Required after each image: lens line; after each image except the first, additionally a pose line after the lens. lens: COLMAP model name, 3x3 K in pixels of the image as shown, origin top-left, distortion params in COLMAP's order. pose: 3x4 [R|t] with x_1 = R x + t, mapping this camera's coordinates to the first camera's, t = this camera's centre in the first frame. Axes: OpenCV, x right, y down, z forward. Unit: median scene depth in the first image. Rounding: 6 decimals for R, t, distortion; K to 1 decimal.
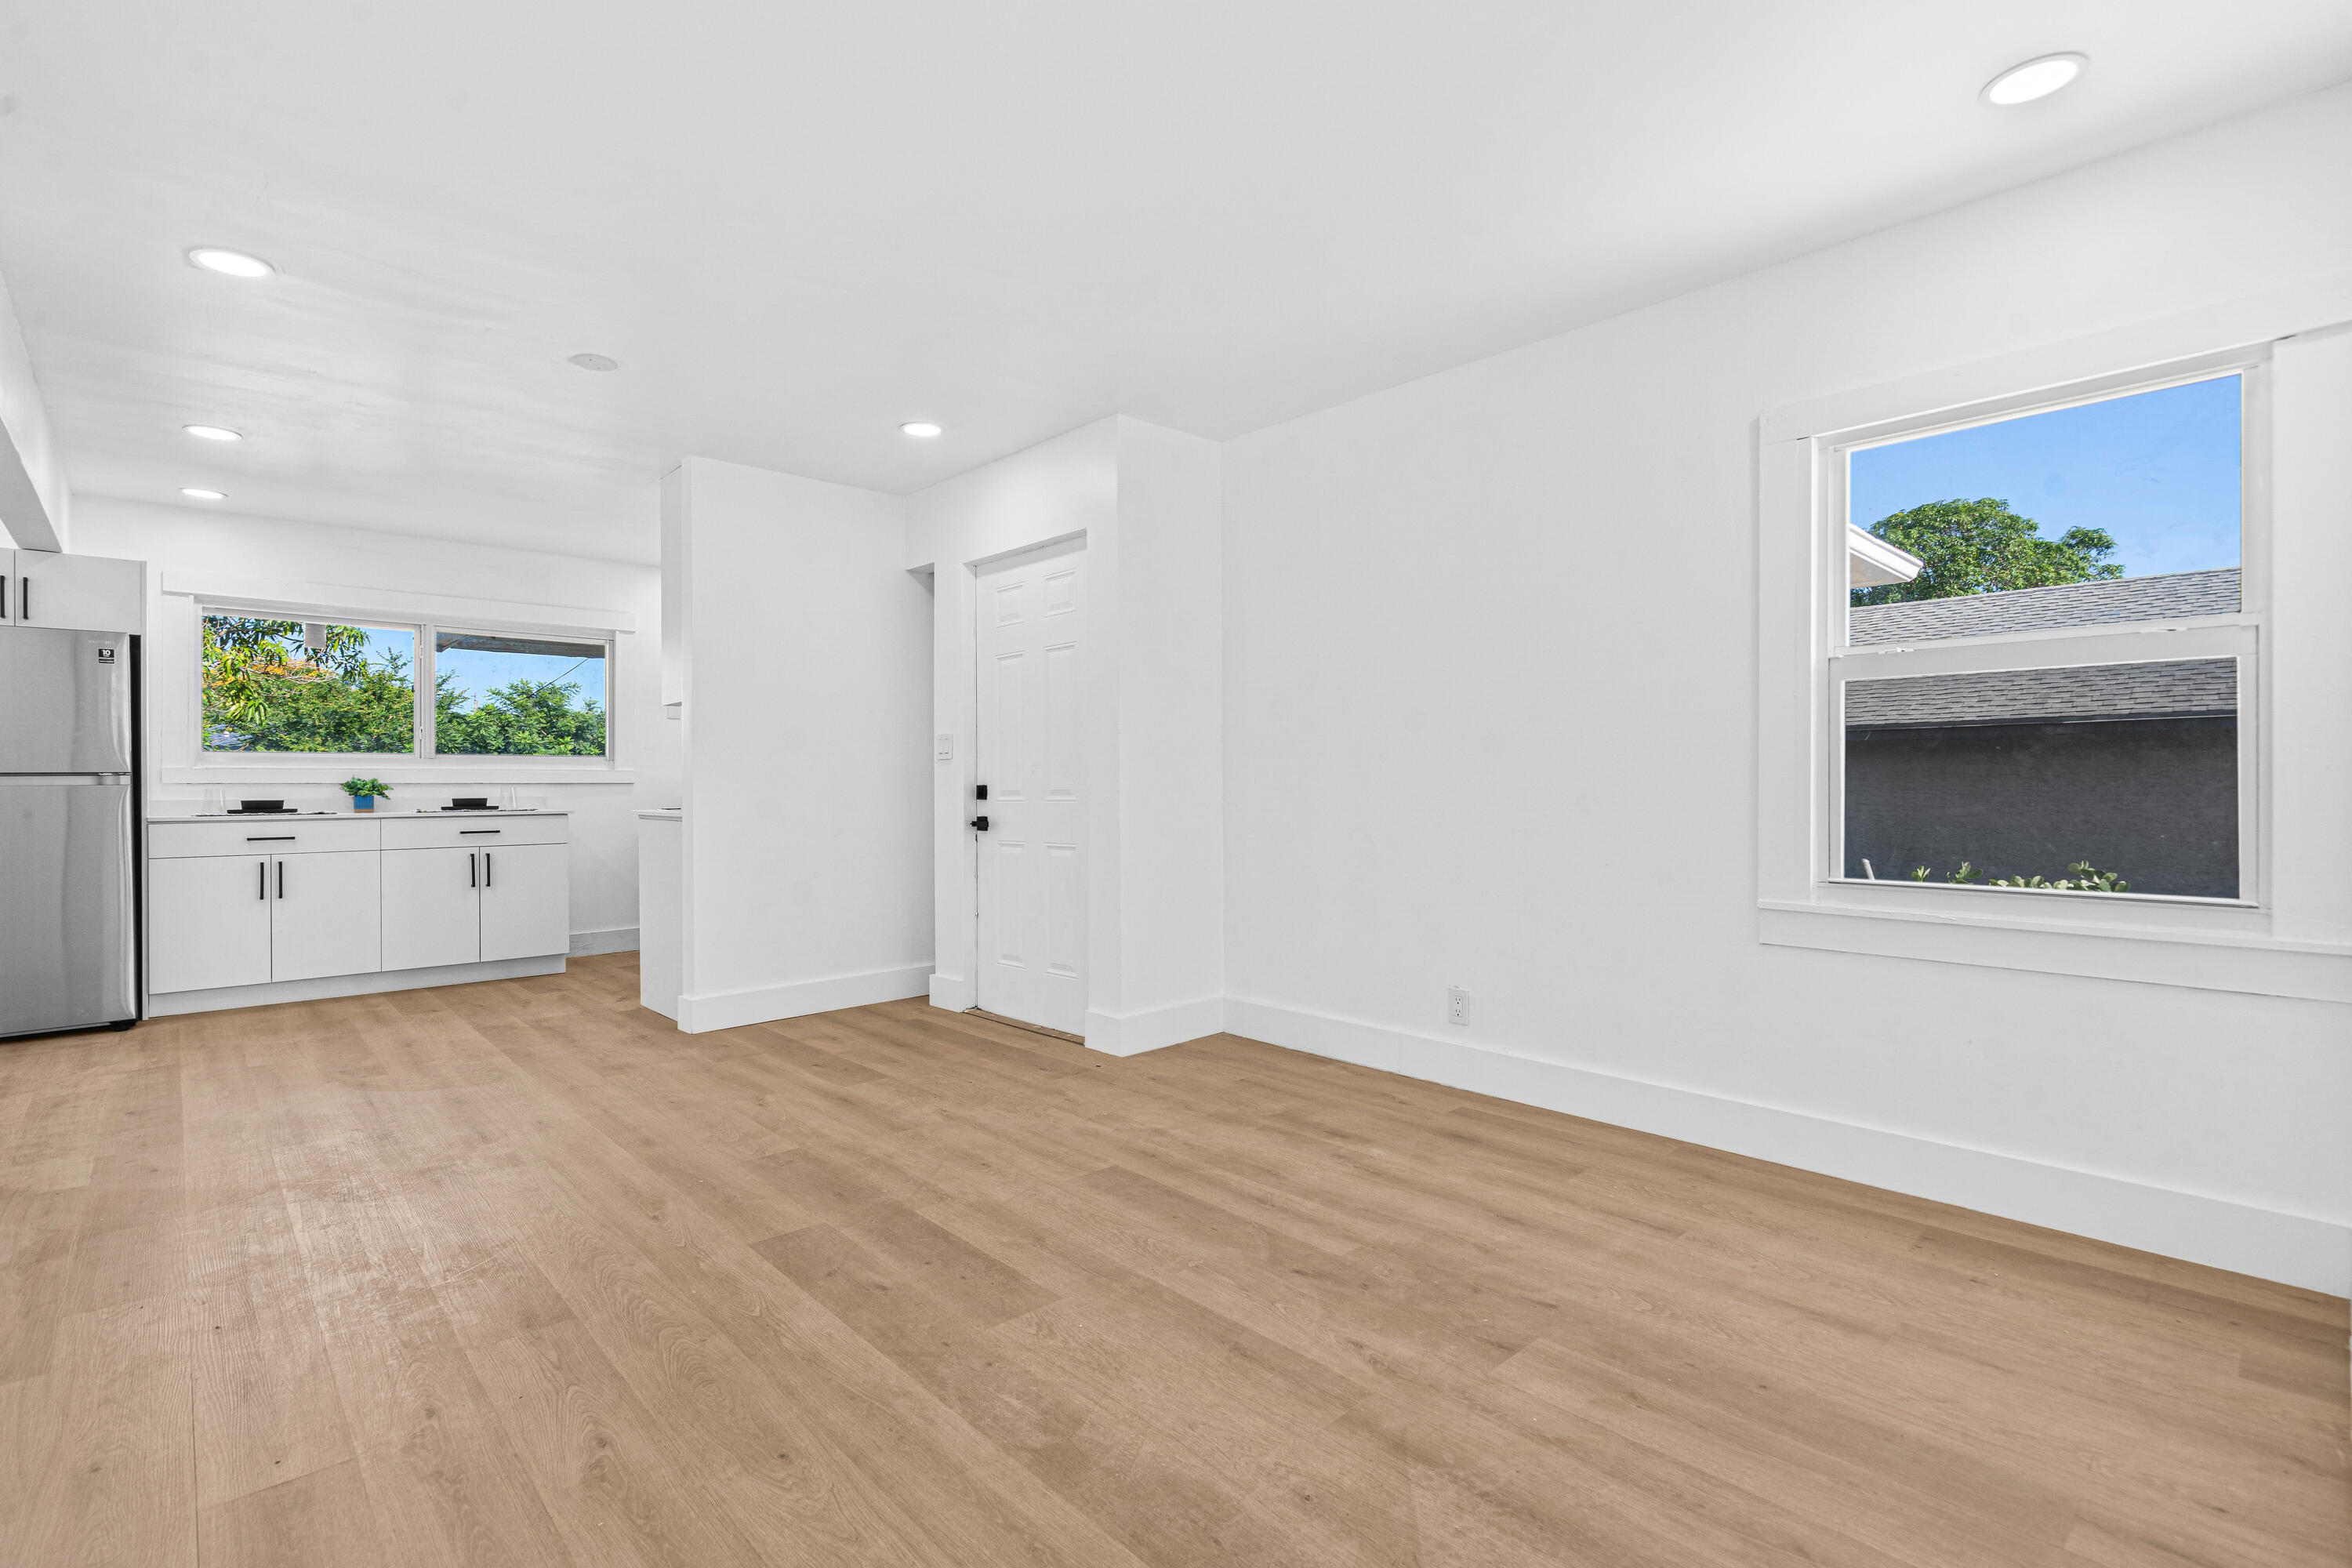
lens RADIAL K [[1095.5, 0, 1169.7], [0, 1095.5, 786.9], [0, 0, 1]] dist [0.001997, 0.000000]
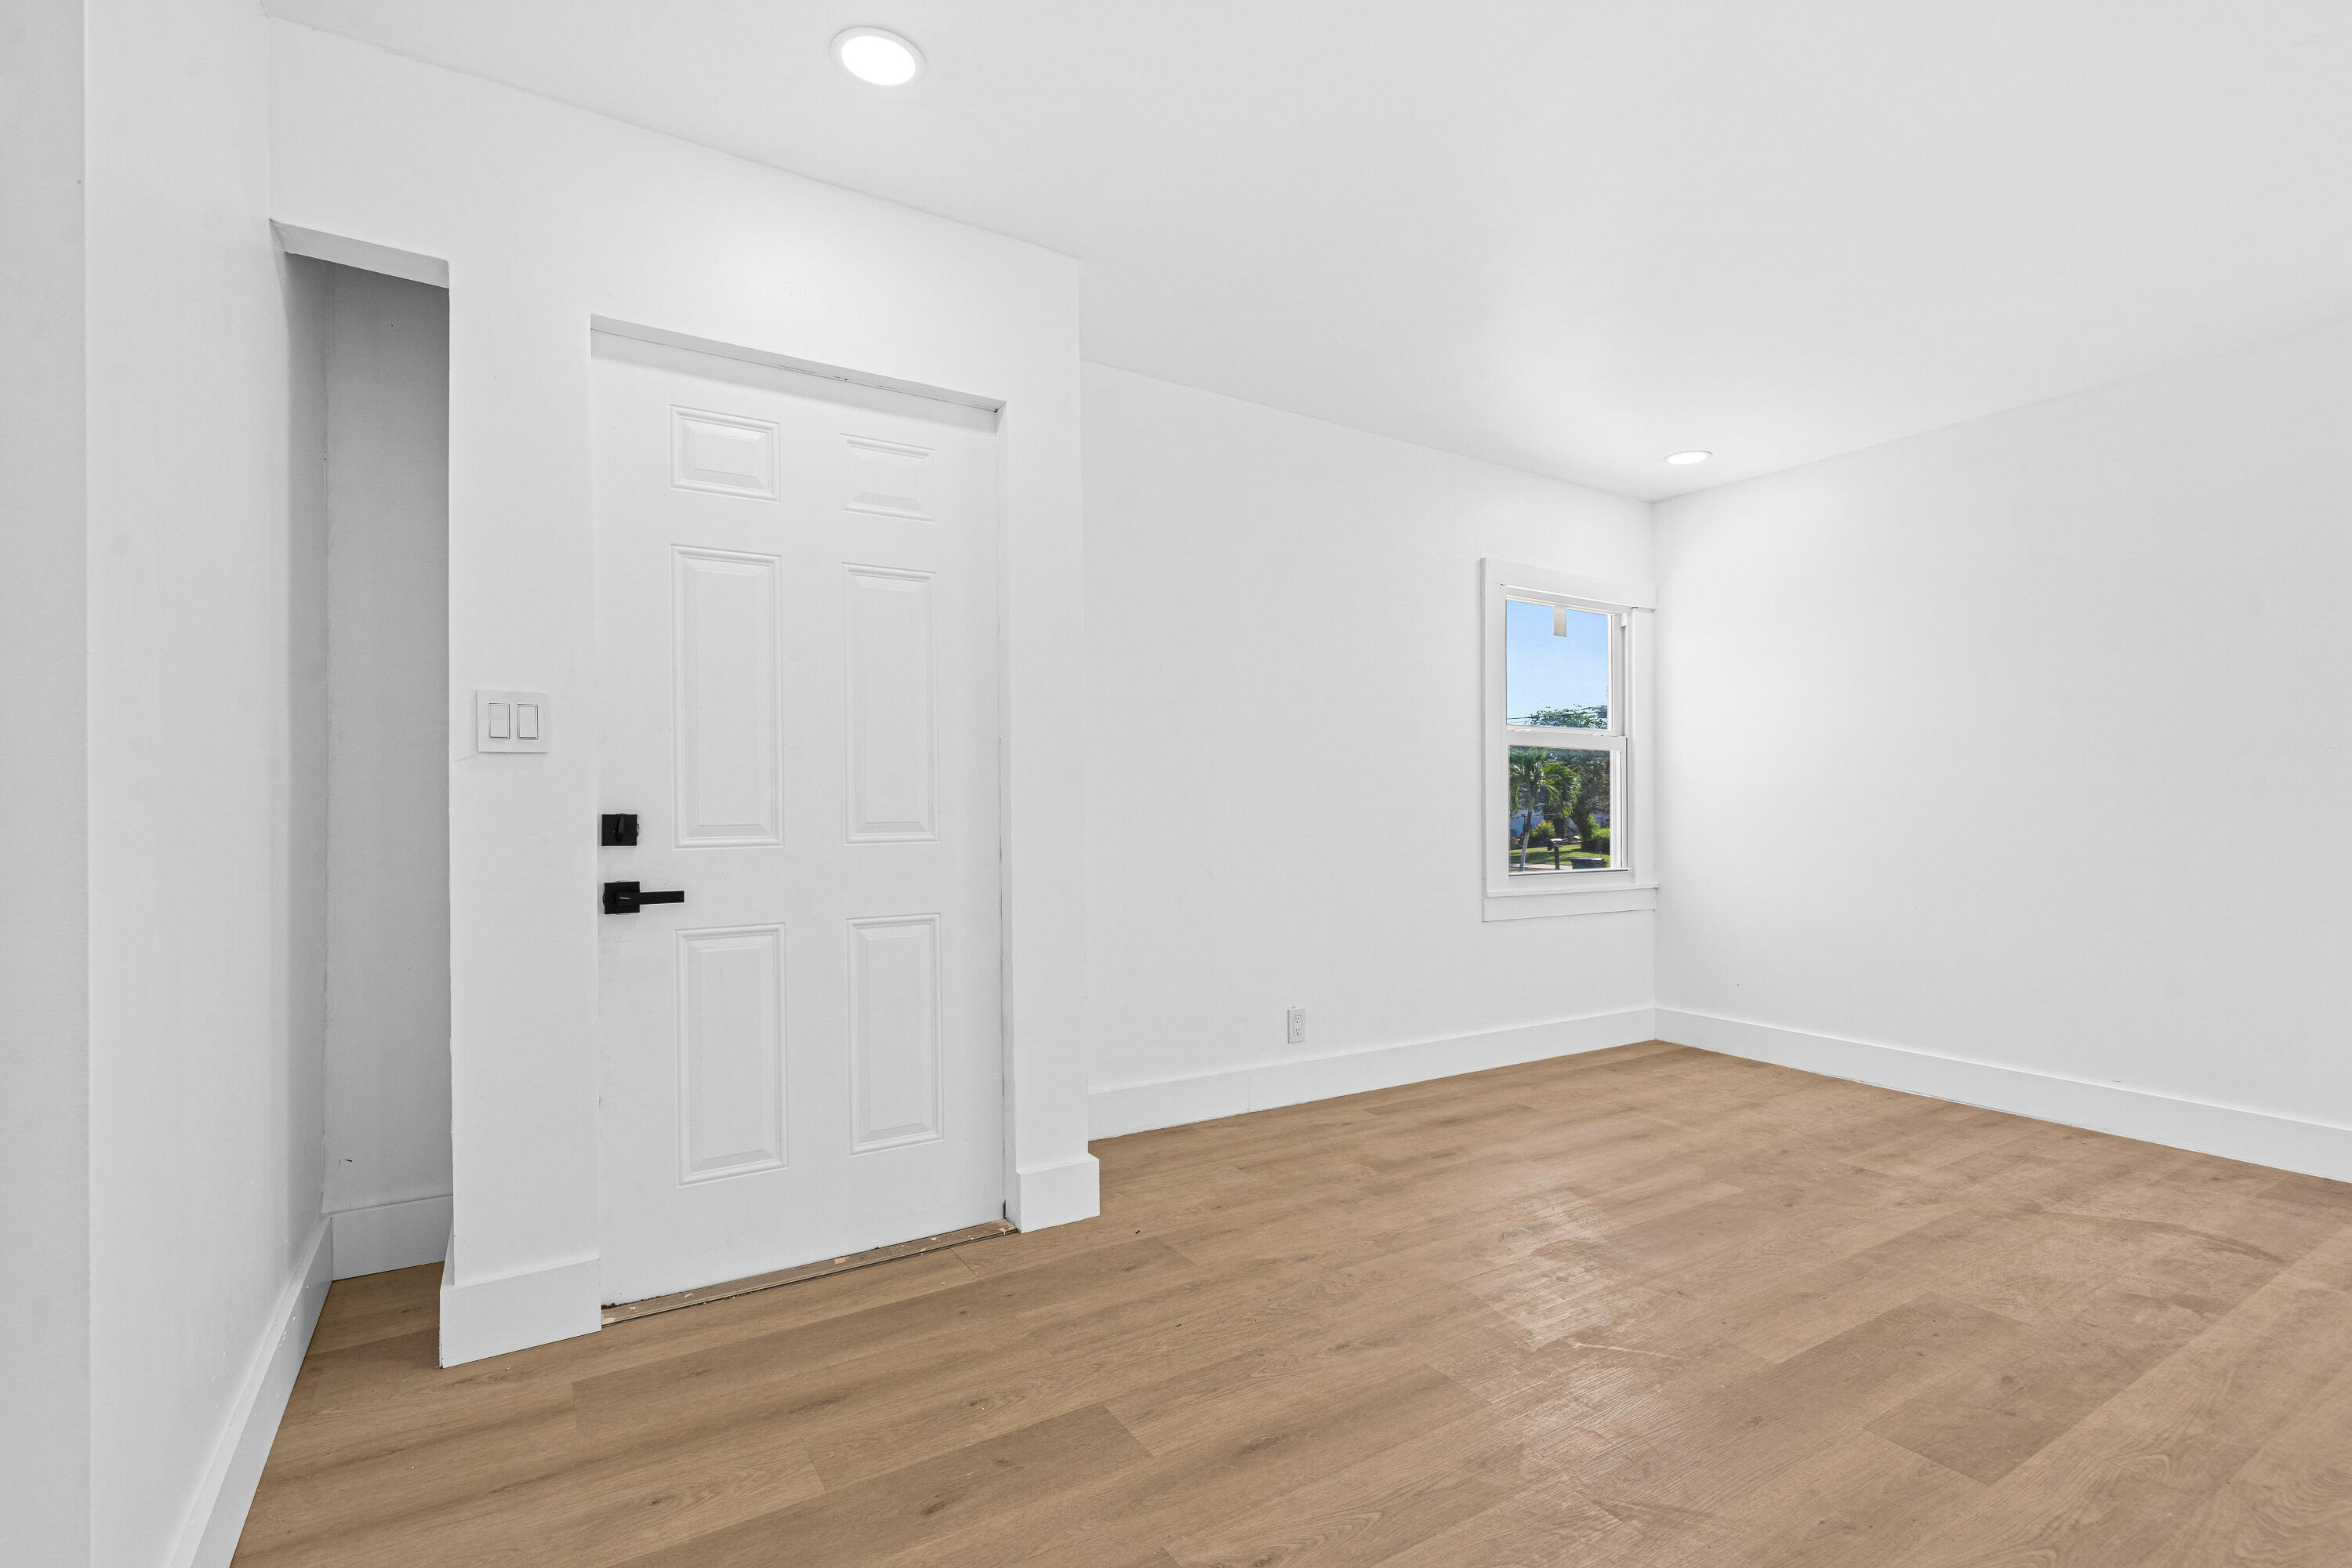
lens RADIAL K [[1076.7, 0, 1166.0], [0, 1076.7, 809.7], [0, 0, 1]] dist [-0.000218, -0.000660]
pose [[0.186868, 0.004873, 0.982373, -0.772041], [0.003789, 0.999977, -0.005682, 0.000211], [-0.982378, 0.004784, 0.186845, 0.933024]]
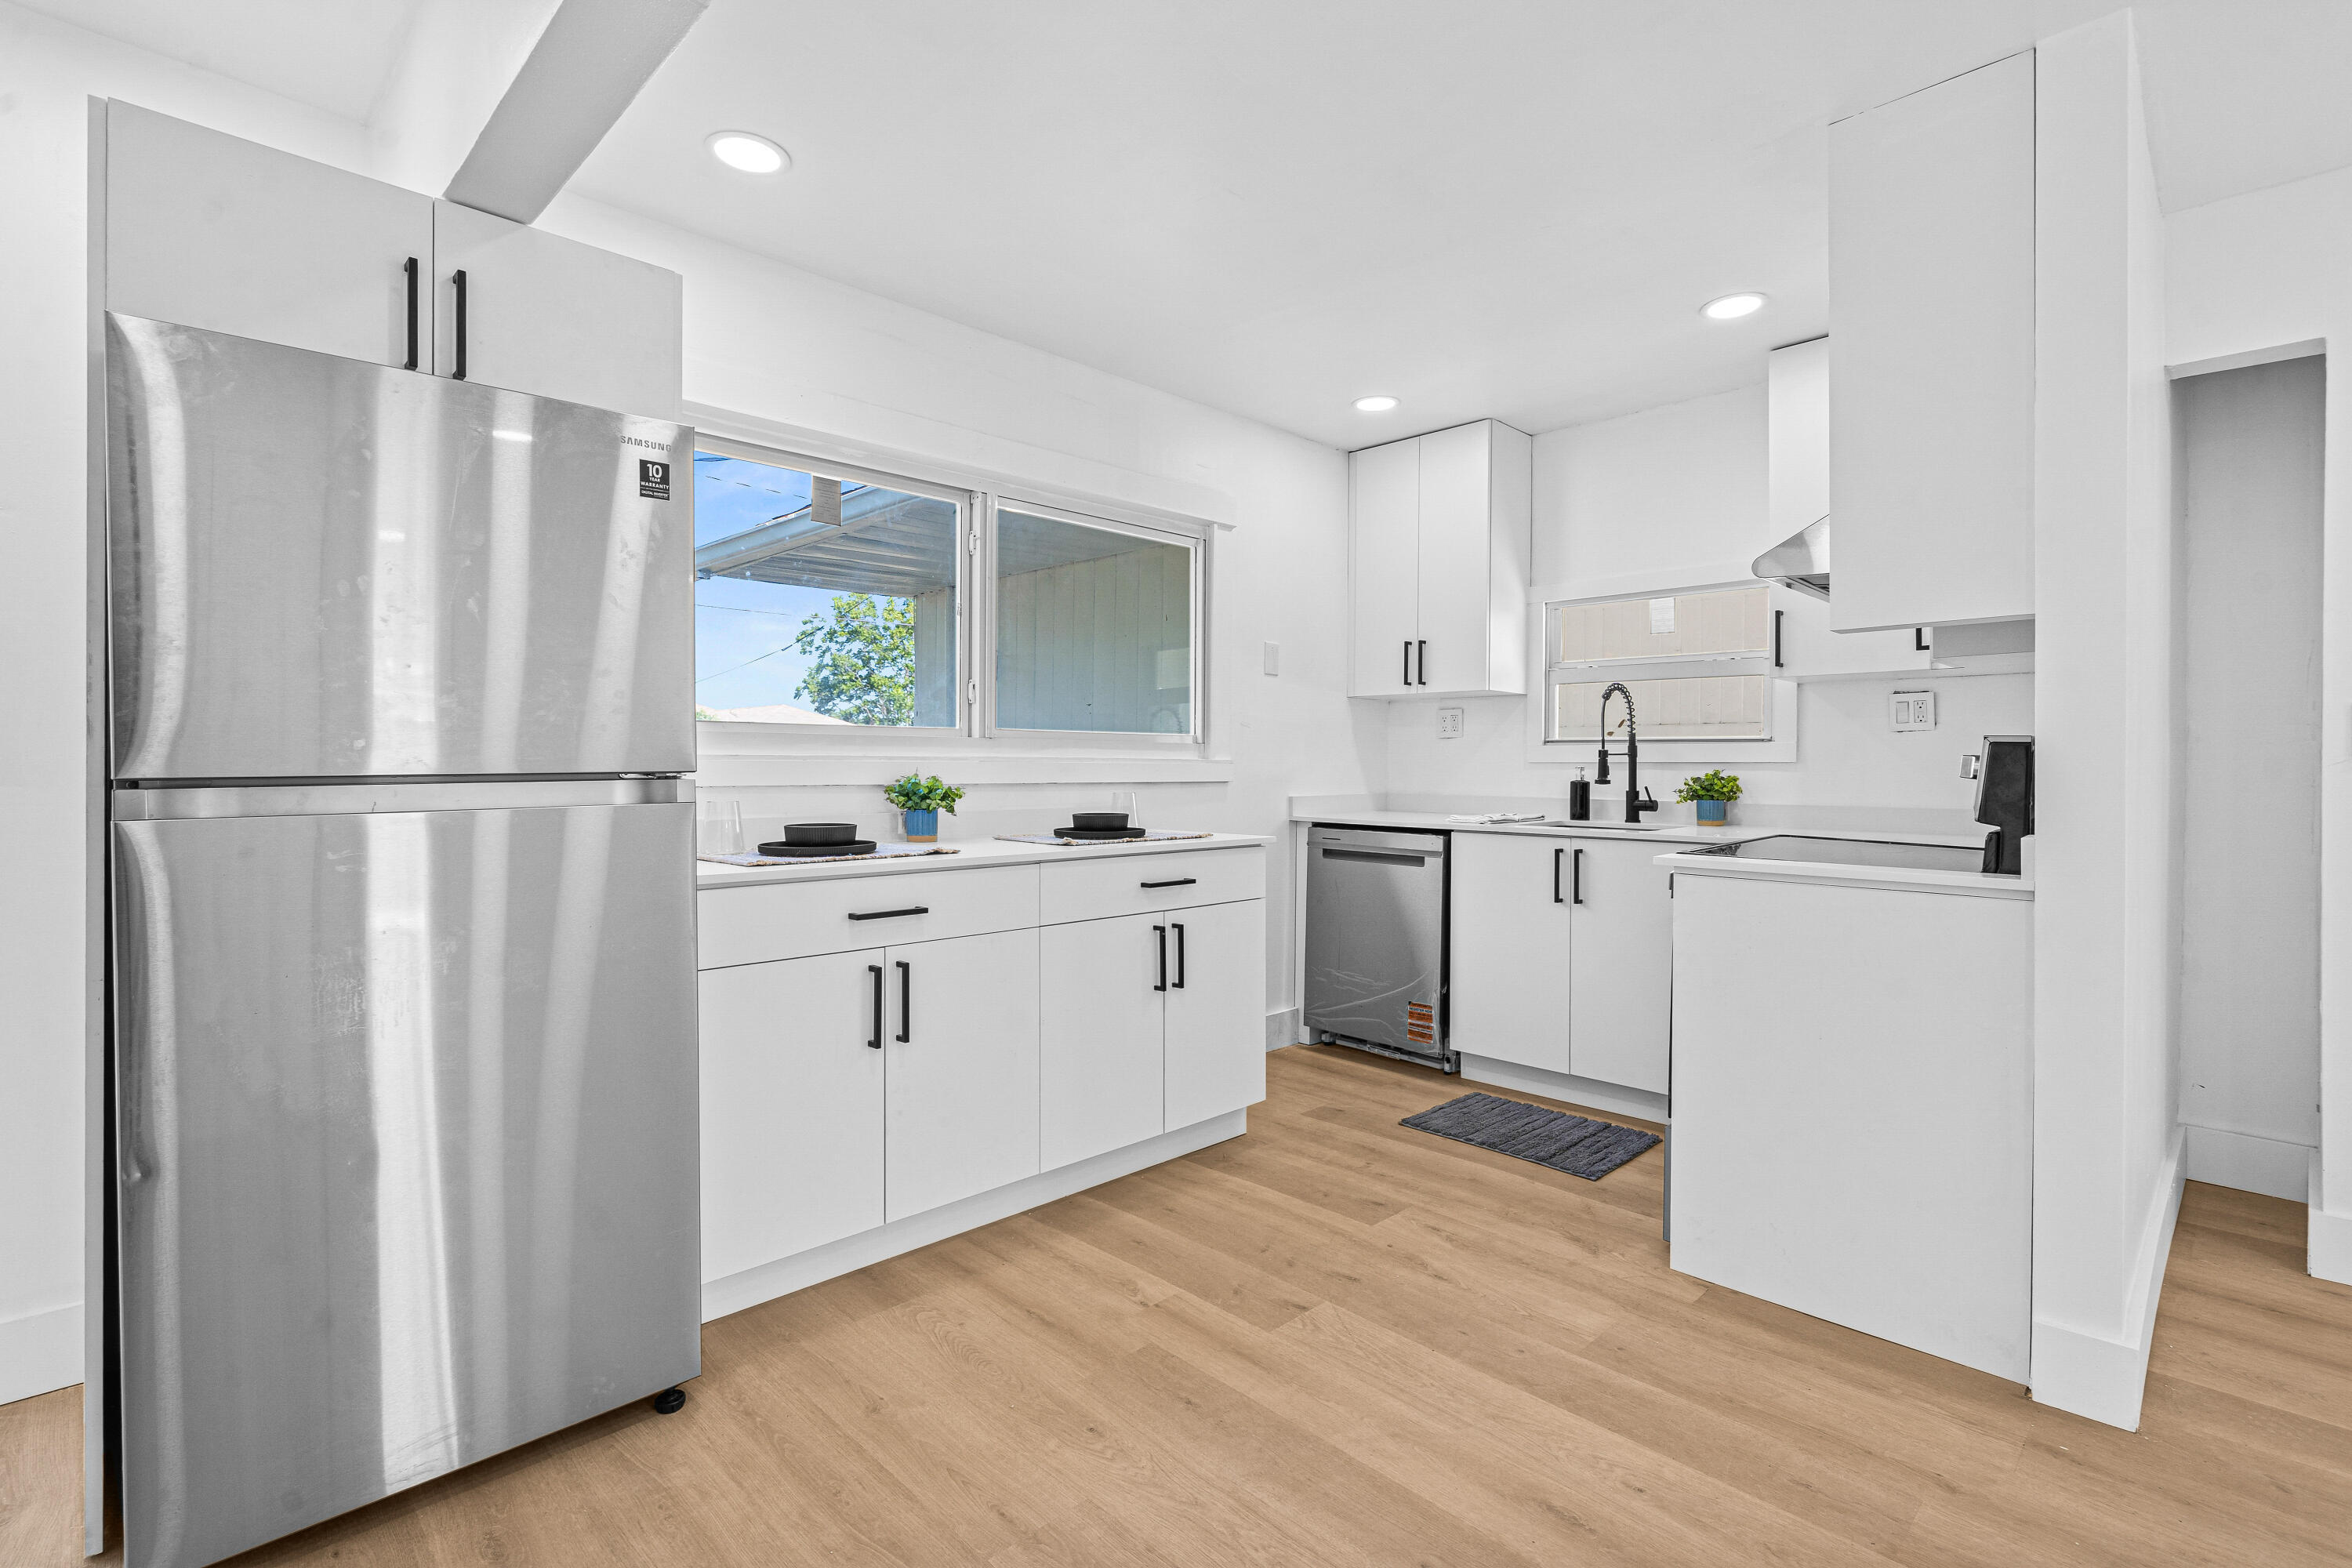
lens RADIAL K [[1091.9, 0, 1171.3], [0, 1091.9, 767.6], [0, 0, 1]] dist [0.000384, 0.000488]
pose [[0.999291, 0.009956, 0.036311, -1.019206], [-0.010097, 0.999942, 0.003710, -0.023561], [-0.036272, -0.004074, 0.999334, 0.765114]]
